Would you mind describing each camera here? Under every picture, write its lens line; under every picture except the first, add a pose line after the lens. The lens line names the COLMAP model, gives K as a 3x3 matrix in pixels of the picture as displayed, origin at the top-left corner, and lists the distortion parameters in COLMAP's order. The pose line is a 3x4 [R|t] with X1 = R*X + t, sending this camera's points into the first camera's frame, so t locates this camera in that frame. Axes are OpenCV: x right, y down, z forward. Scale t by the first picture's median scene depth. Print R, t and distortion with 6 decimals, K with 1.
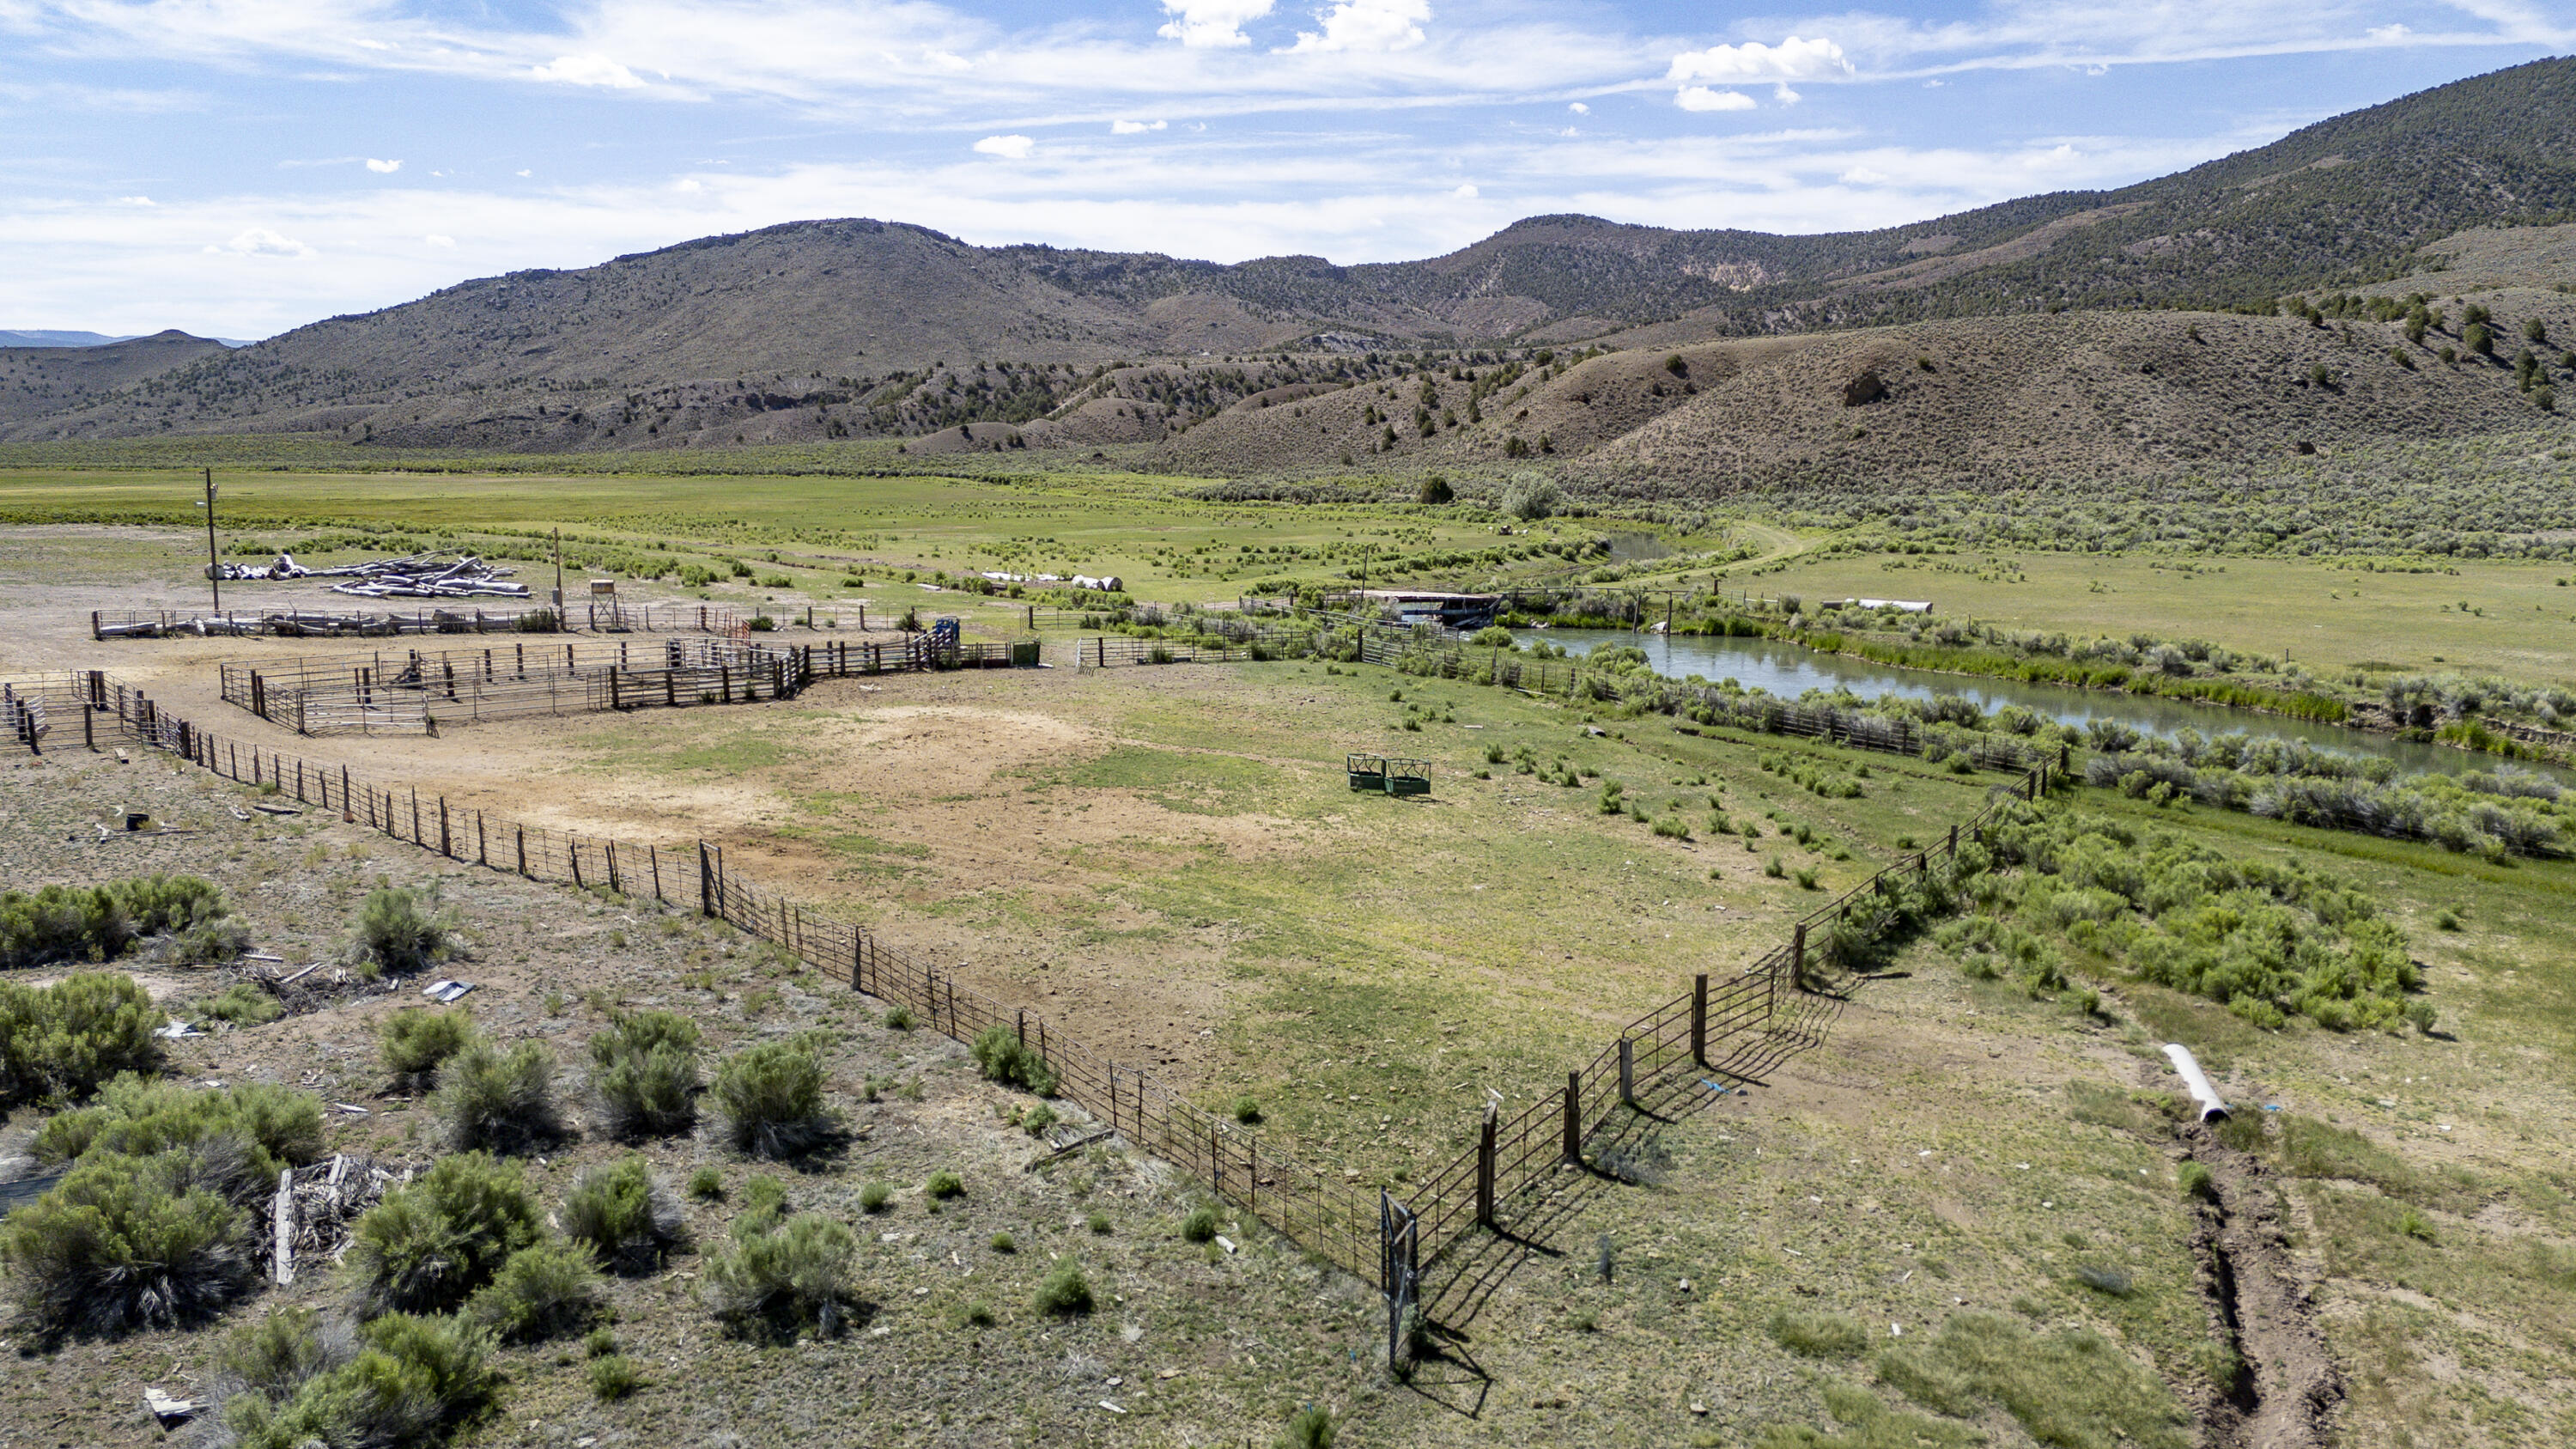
lens RADIAL K [[1883.2, 0, 1298.9], [0, 1883.2, 730.8], [0, 0, 1]] dist [0.093320, -0.096030]
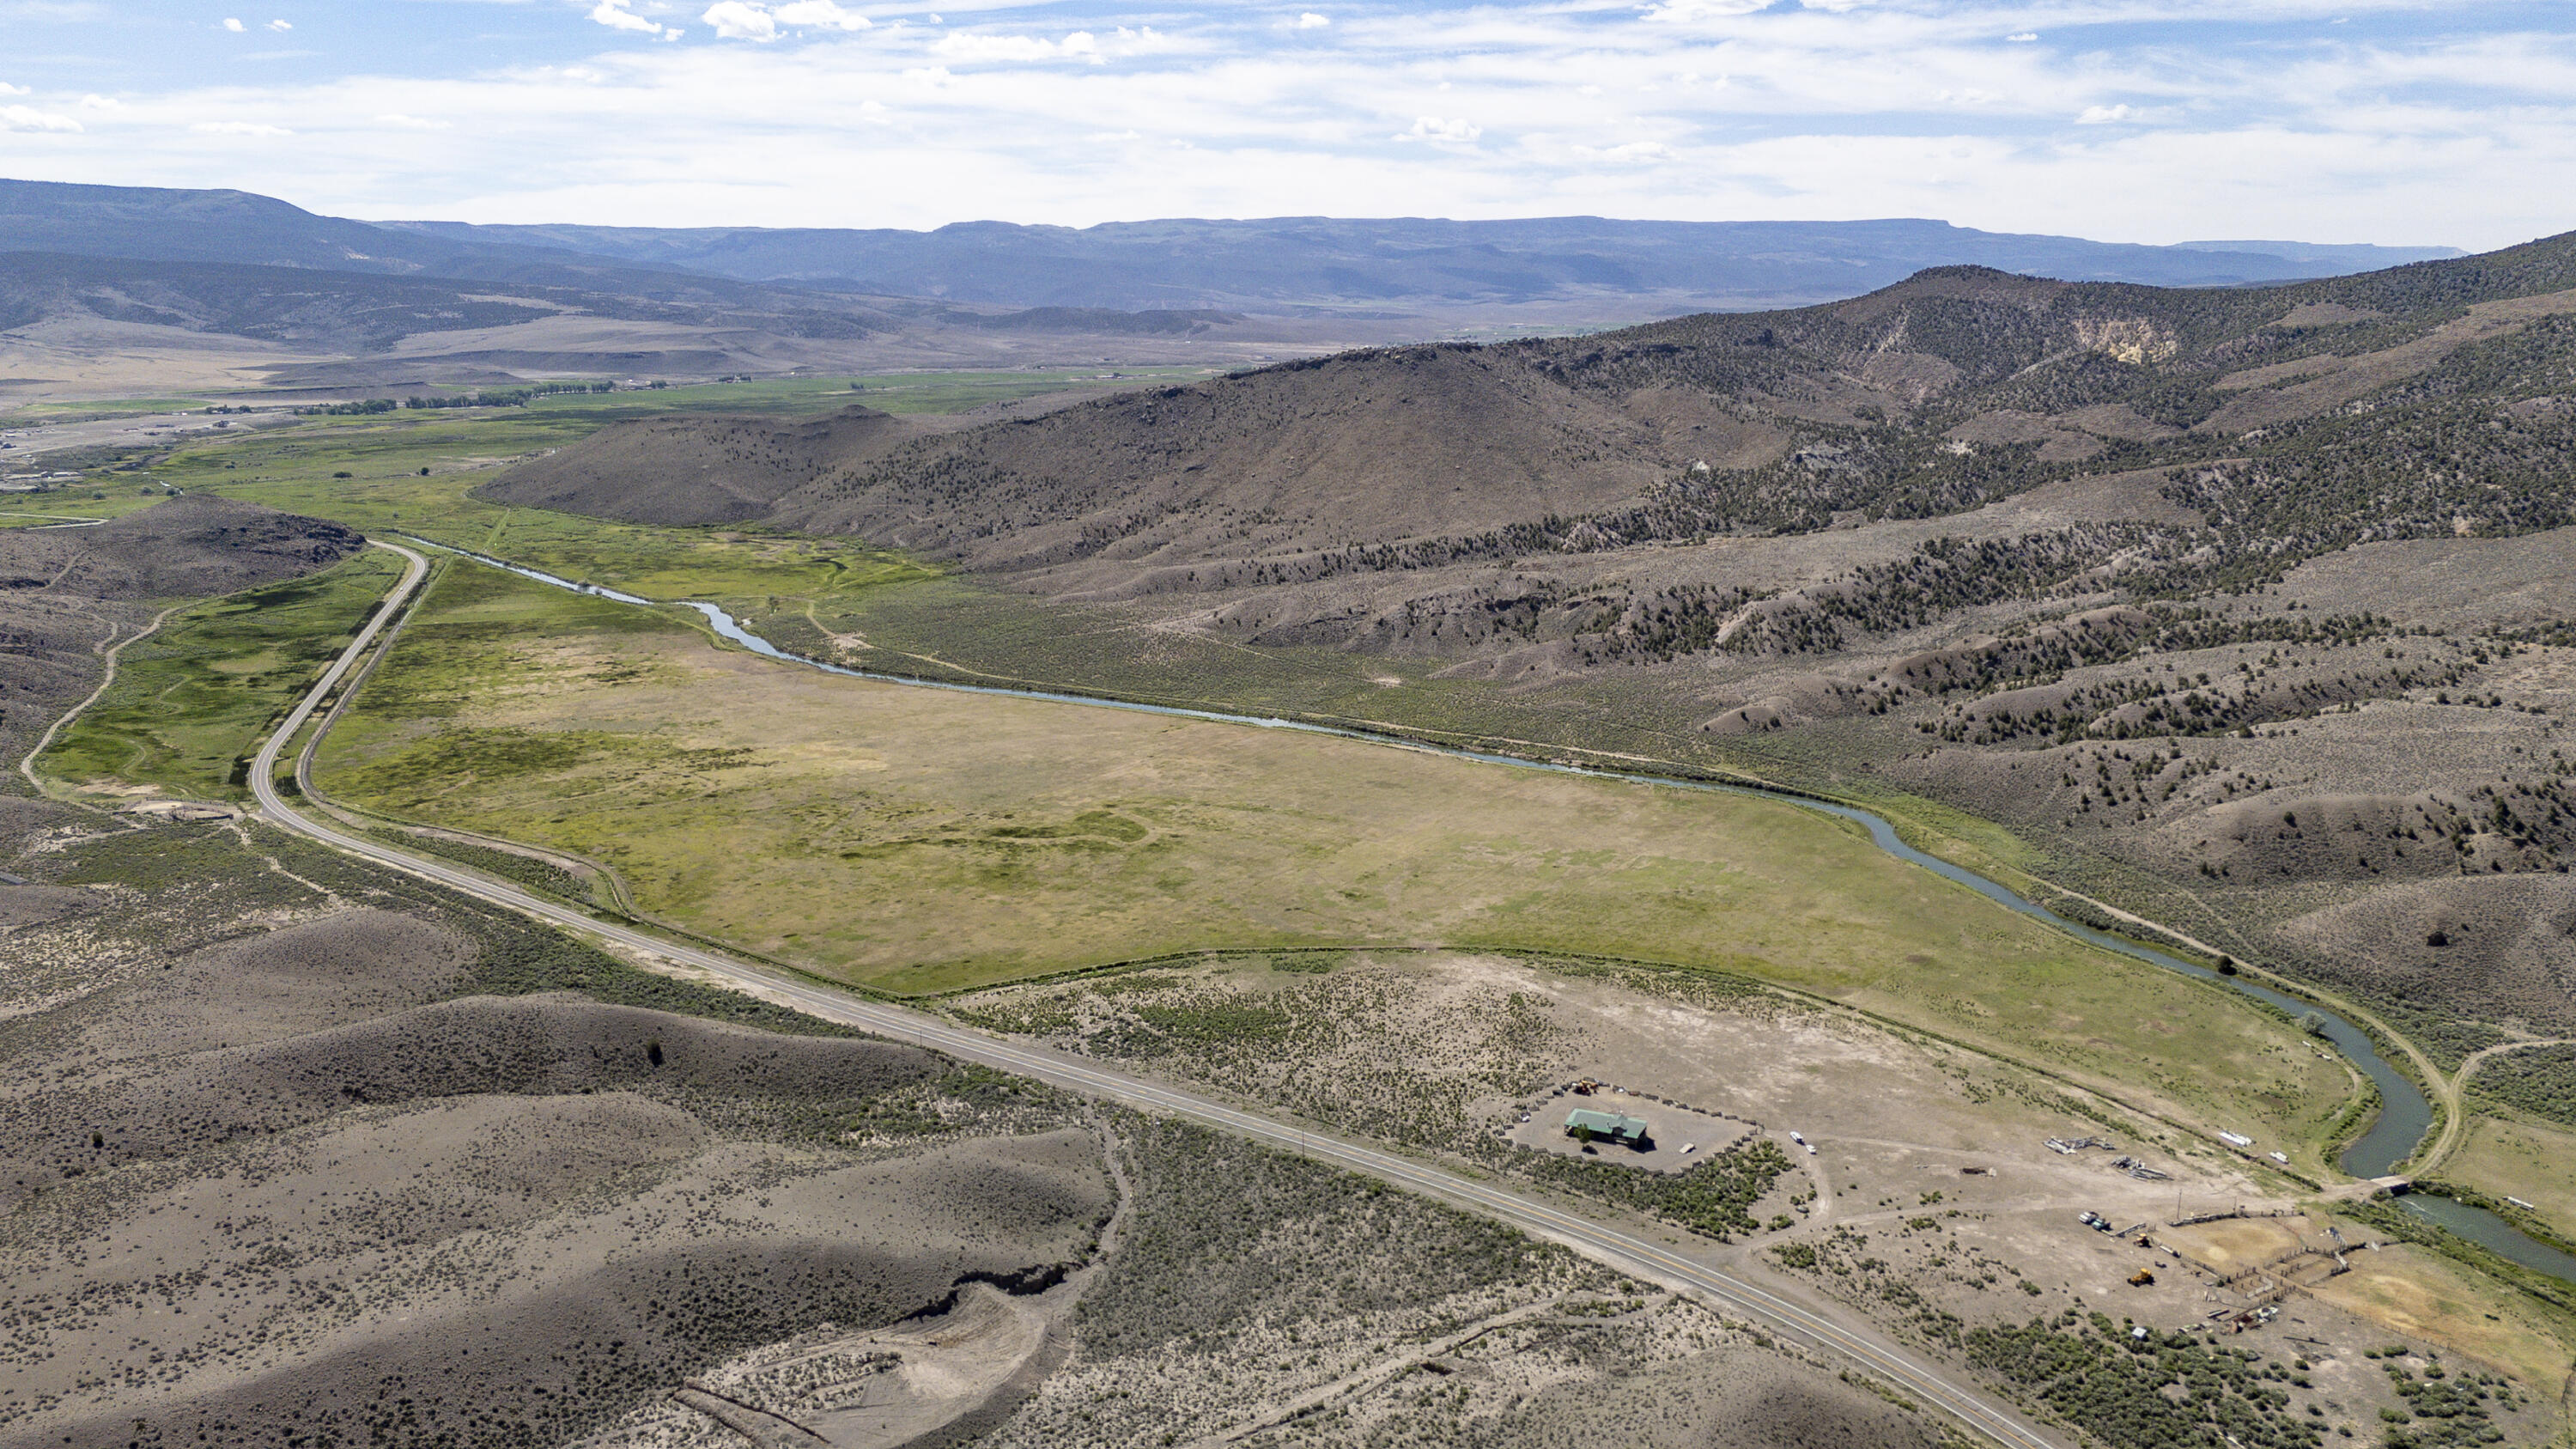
lens RADIAL K [[1883.2, 0, 1298.9], [0, 1883.2, 730.8], [0, 0, 1]] dist [0.093320, -0.096030]
pose [[0.991969, 0.028806, -0.123159, -0.222303], [-0.019442, 0.996875, 0.076565, -0.164543], [0.124980, -0.073555, 0.989429, -0.409680]]
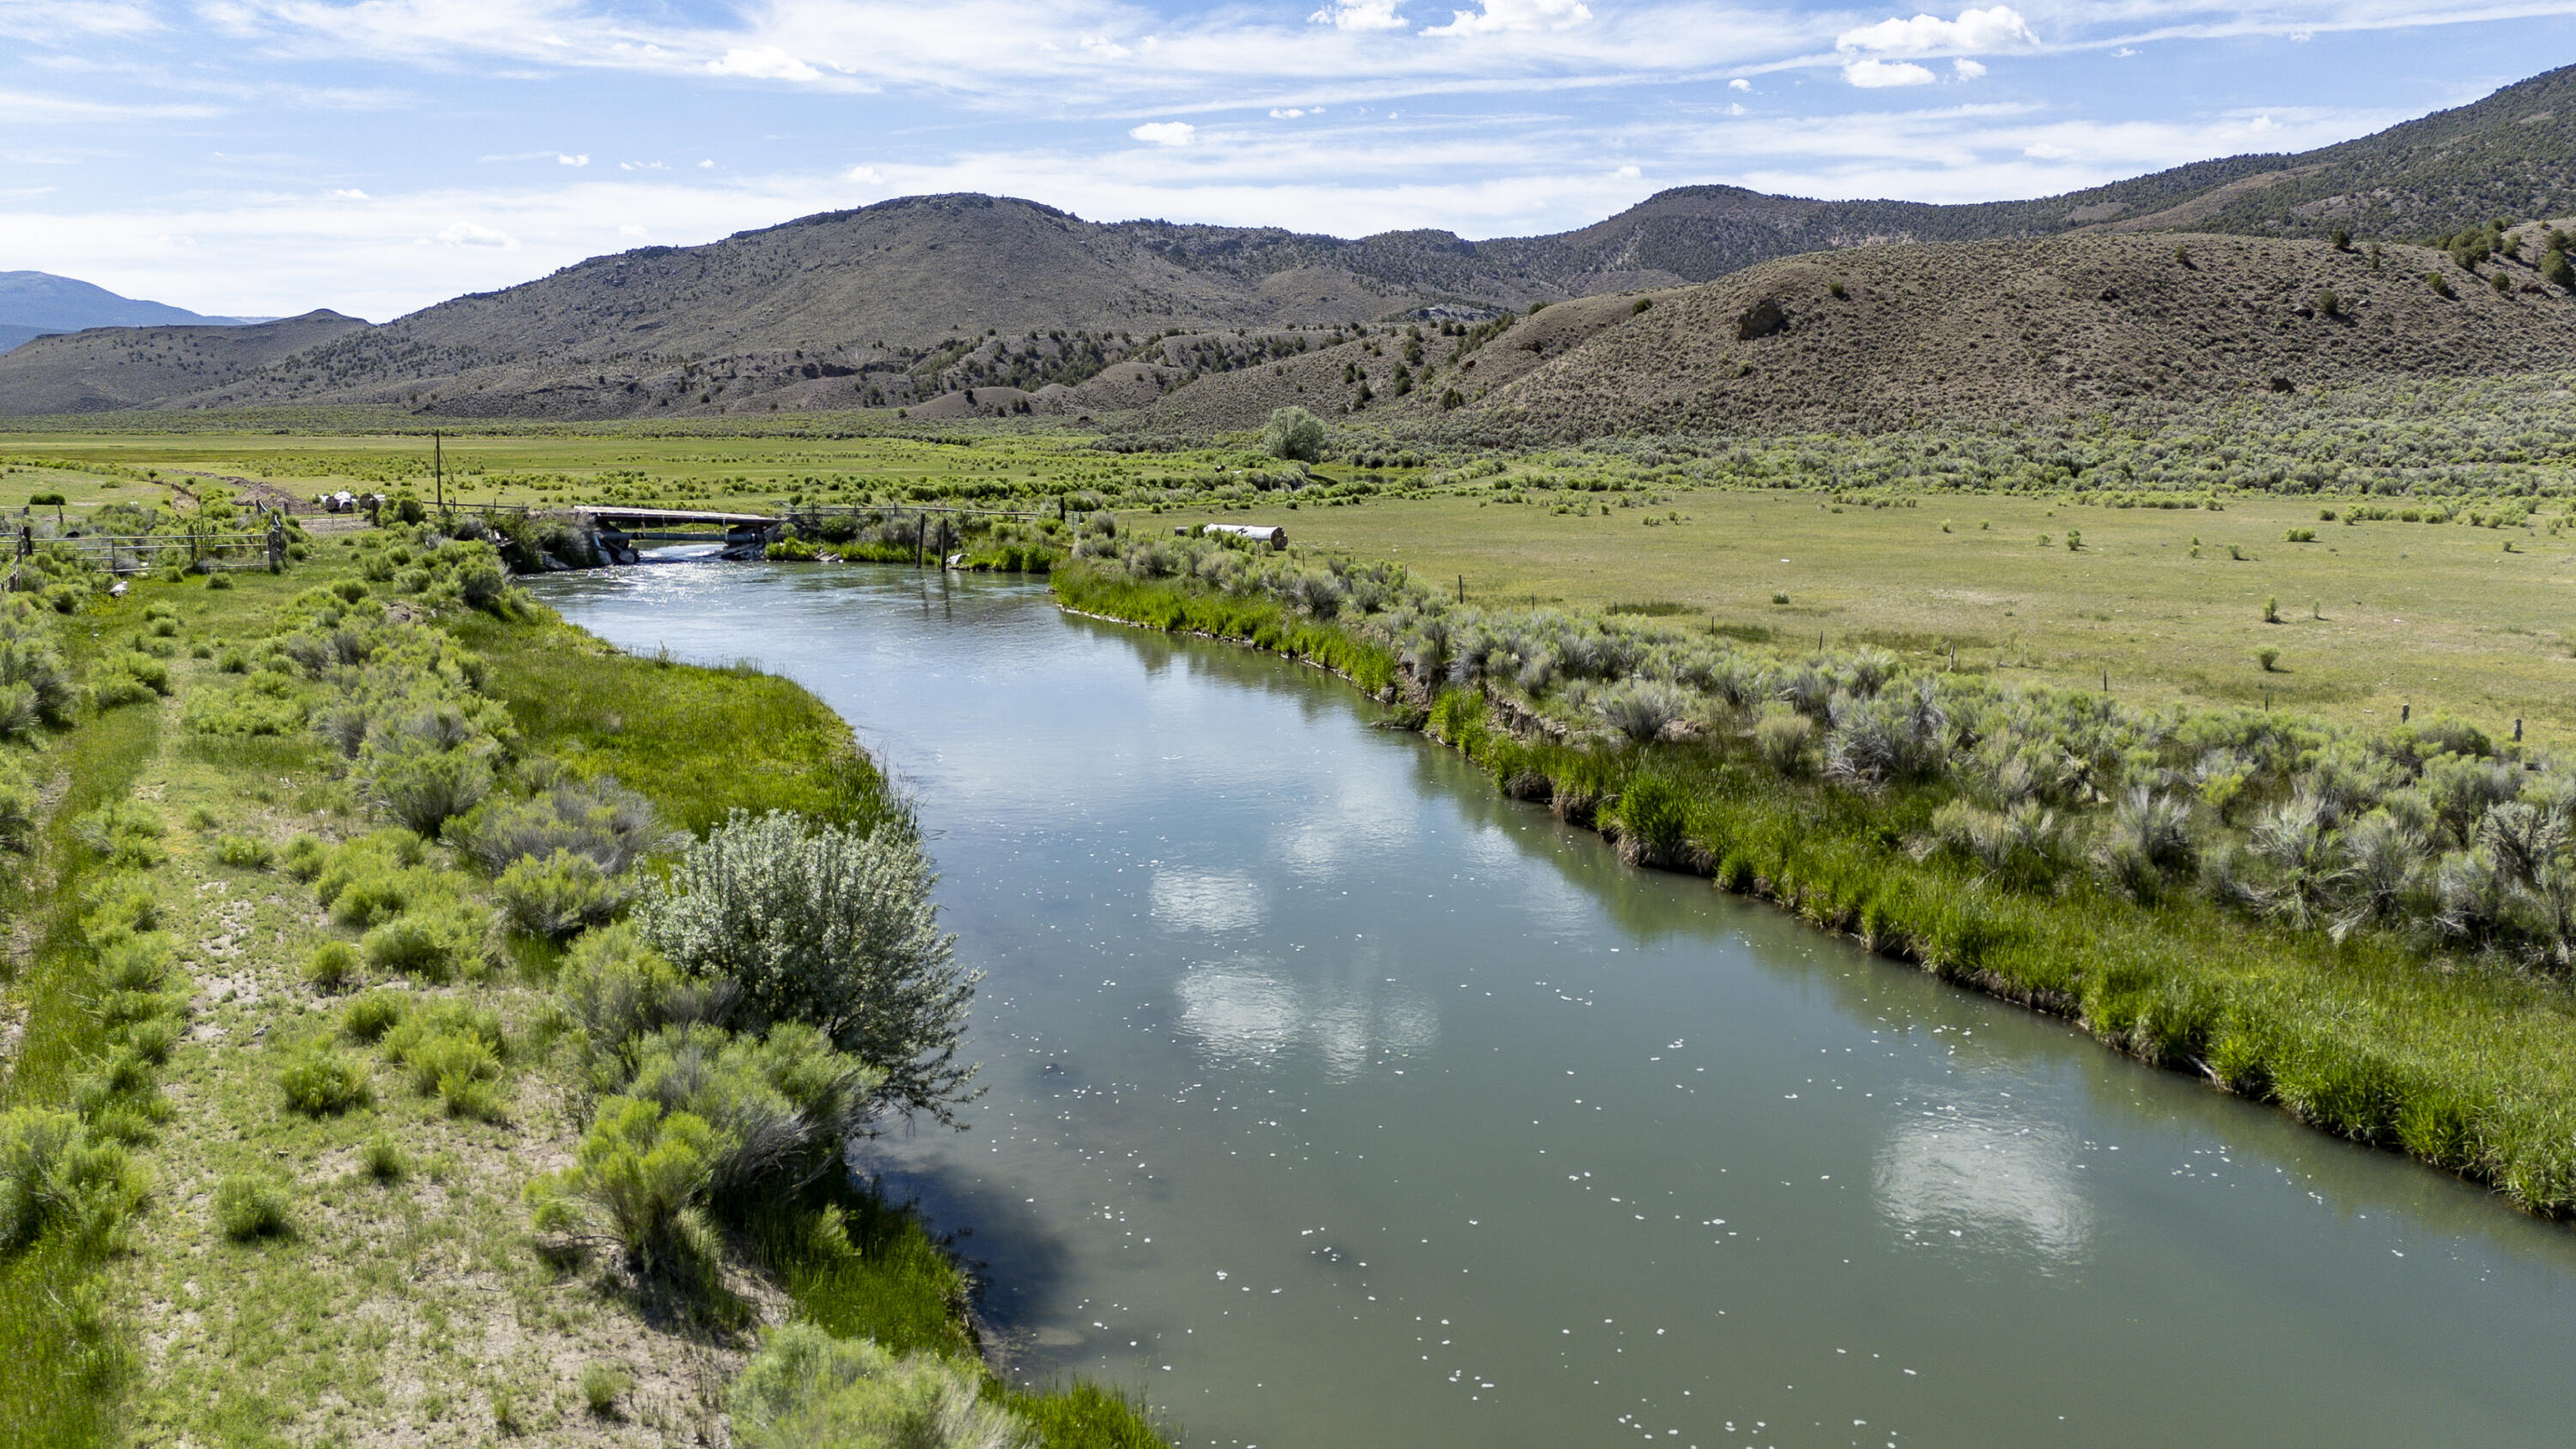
lens RADIAL K [[1883.2, 0, 1298.9], [0, 1883.2, 730.8], [0, 0, 1]] dist [0.093320, -0.096030]
pose [[0.996044, 0.016509, -0.087313, 0.047672], [-0.015827, 0.999839, 0.008501, 0.000187], [0.087439, -0.007086, 0.996145, 0.037407]]
